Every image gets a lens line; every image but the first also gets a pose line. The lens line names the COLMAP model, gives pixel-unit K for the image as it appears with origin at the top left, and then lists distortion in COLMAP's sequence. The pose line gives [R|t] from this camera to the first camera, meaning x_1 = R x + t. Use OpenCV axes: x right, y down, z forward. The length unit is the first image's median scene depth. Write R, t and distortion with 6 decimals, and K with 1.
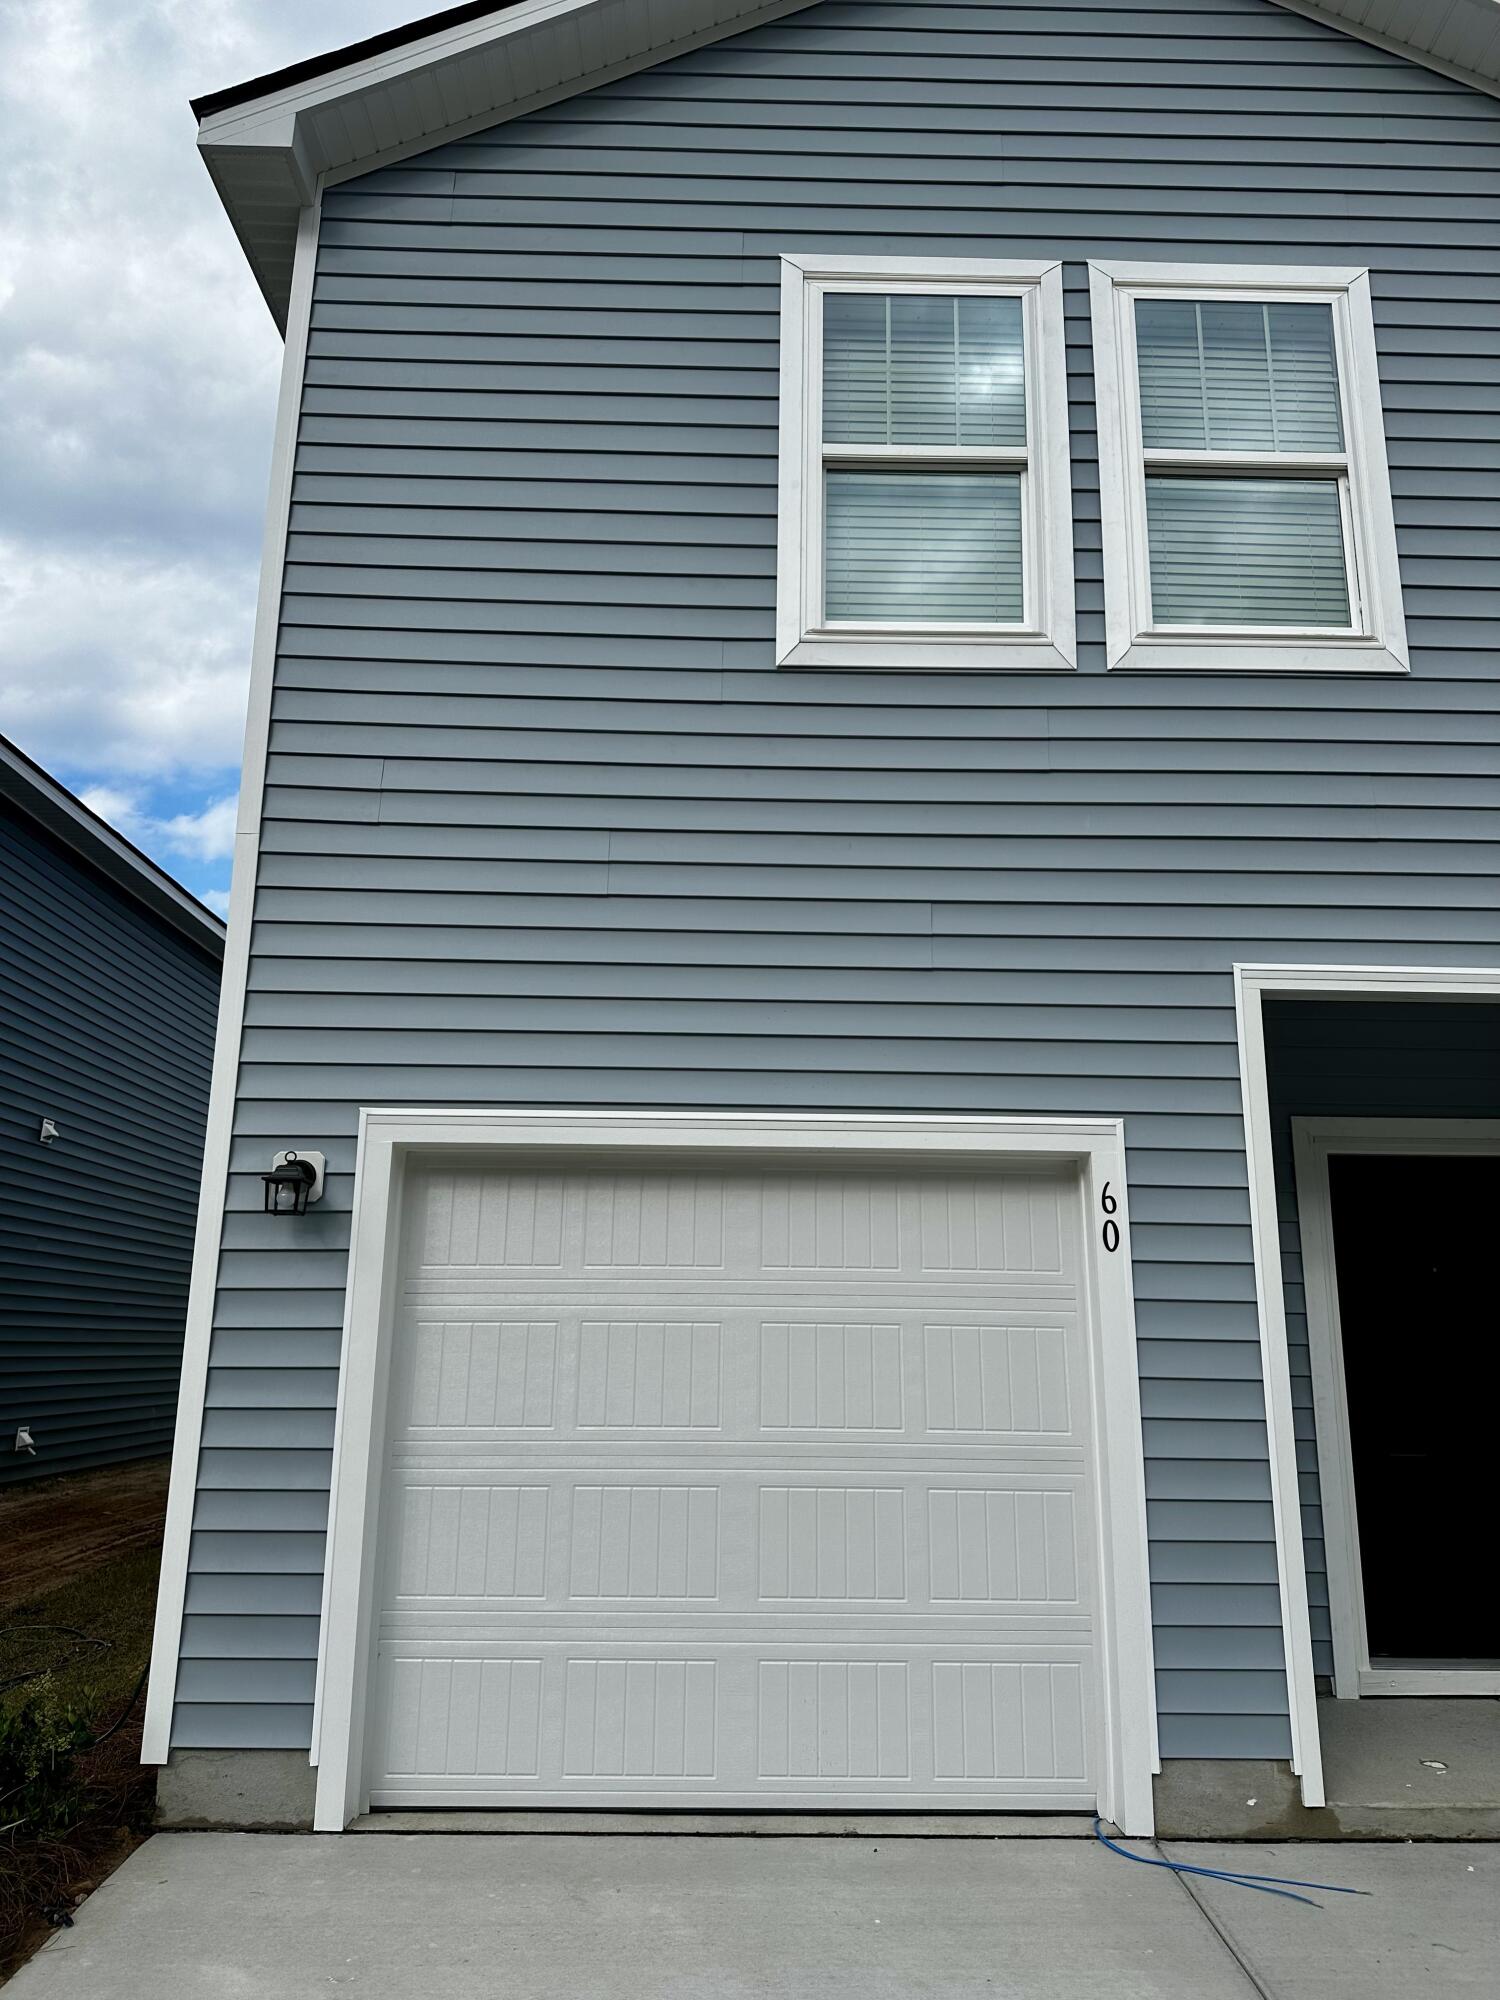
lens RADIAL K [[1384.1, 0, 750.0], [0, 1384.1, 1000.0], [0, 0, 1]] dist [0.115720, -0.142420]
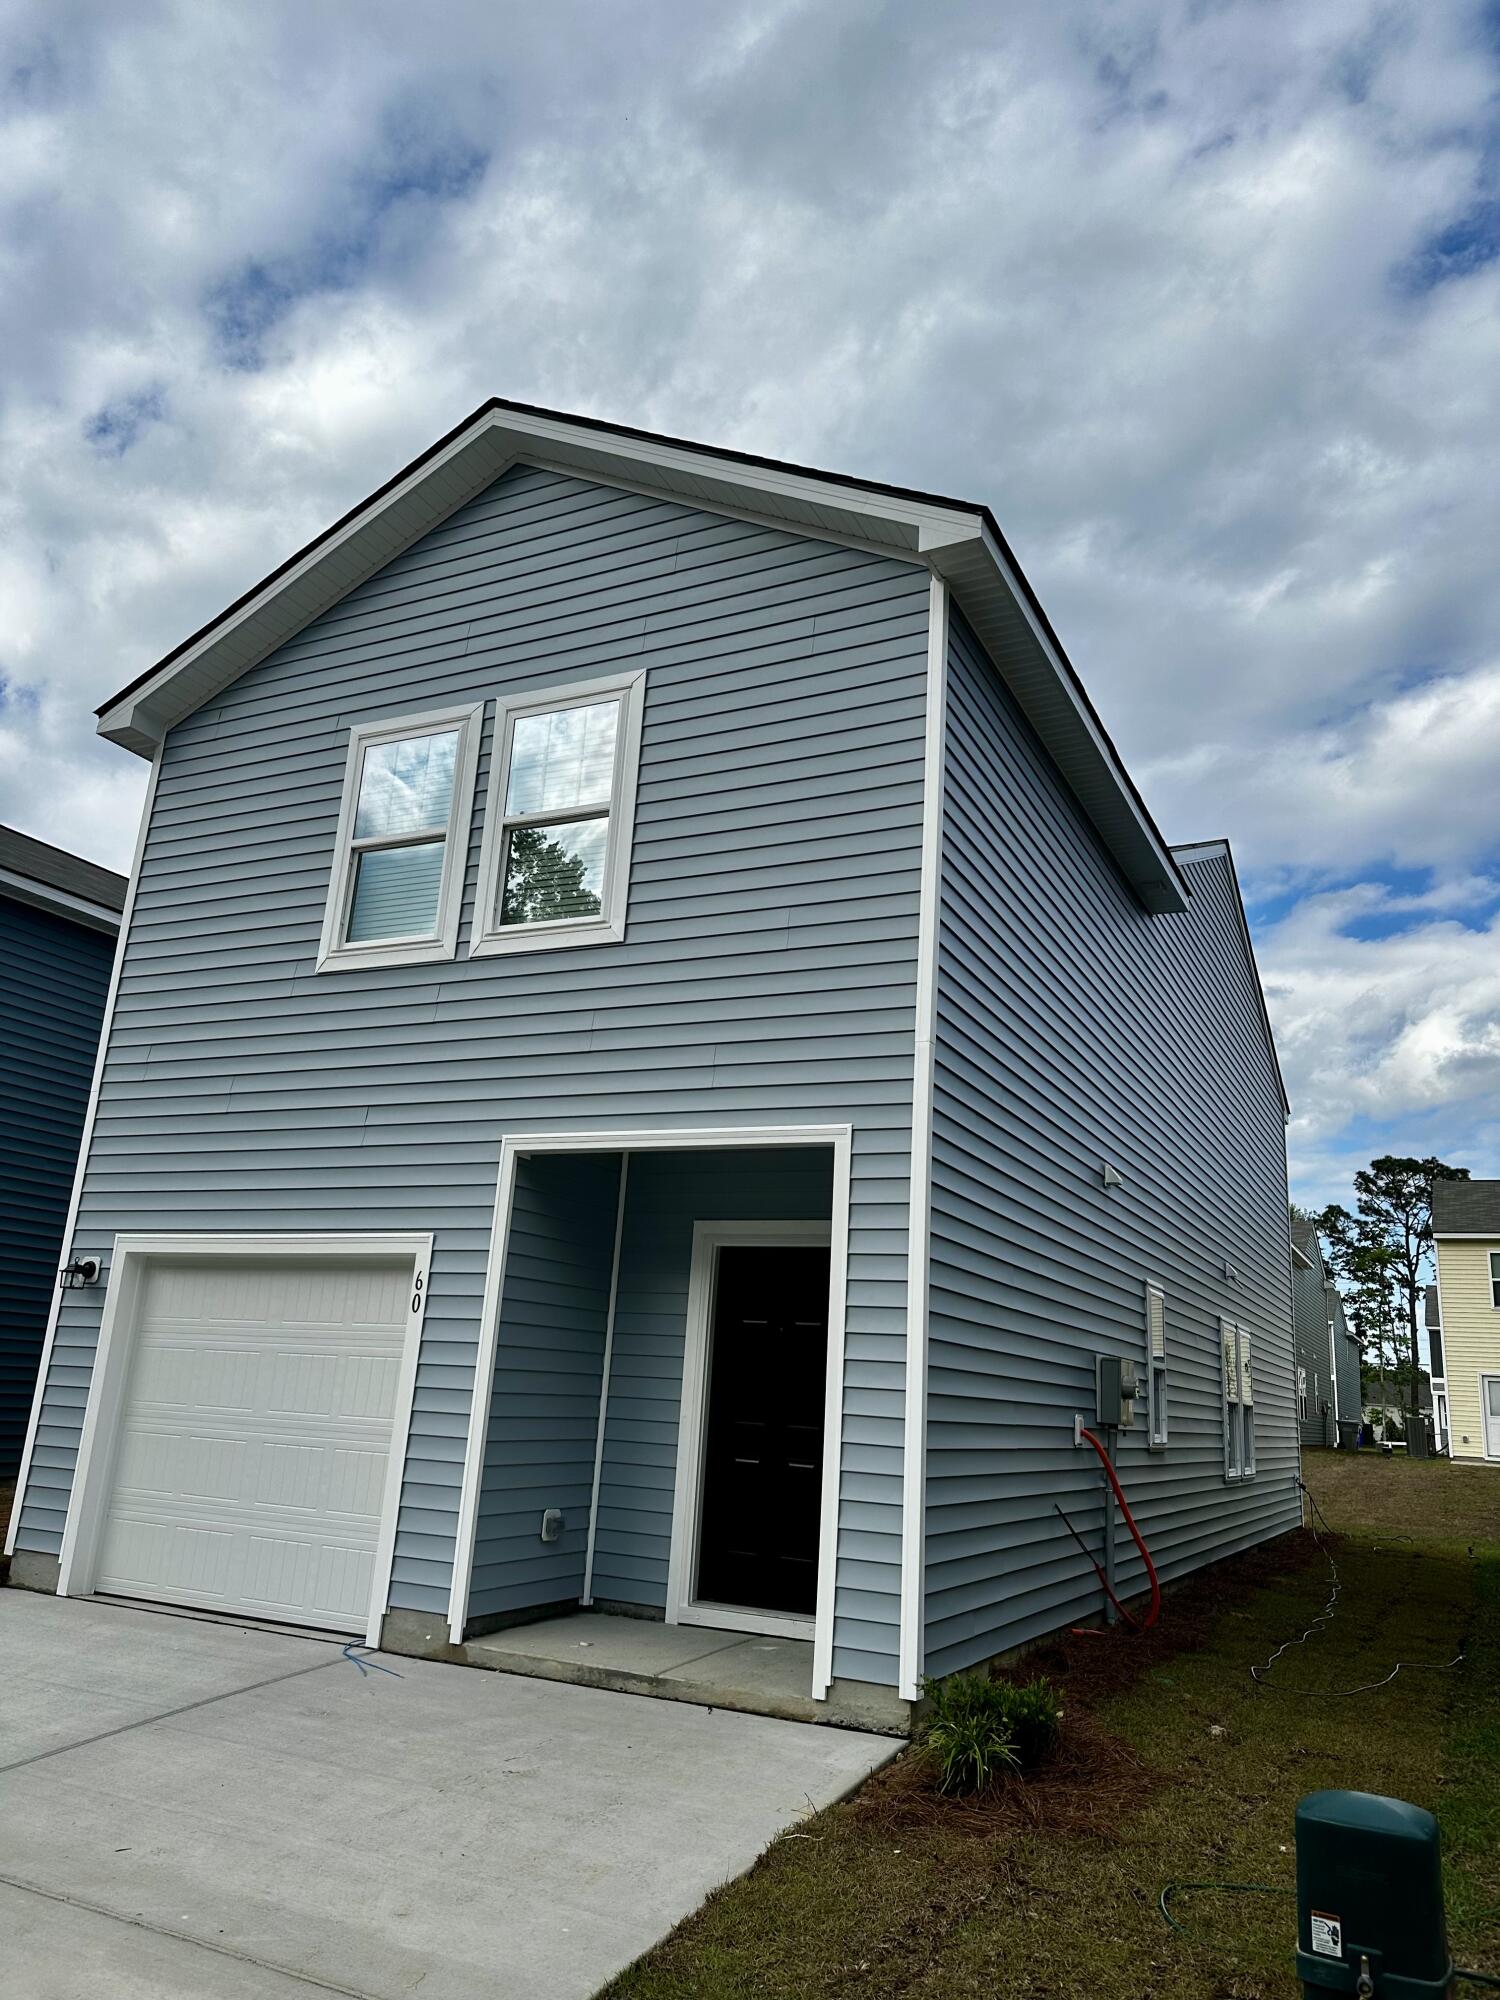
lens RADIAL K [[1384.1, 0, 750.0], [0, 1384.1, 1000.0], [0, 0, 1]] dist [0.115720, -0.142420]
pose [[0.885504, -0.085275, -0.456740, 1.409650], [0.060829, 0.995830, -0.067993, -0.058204], [0.460633, 0.032425, 0.886998, -0.333426]]
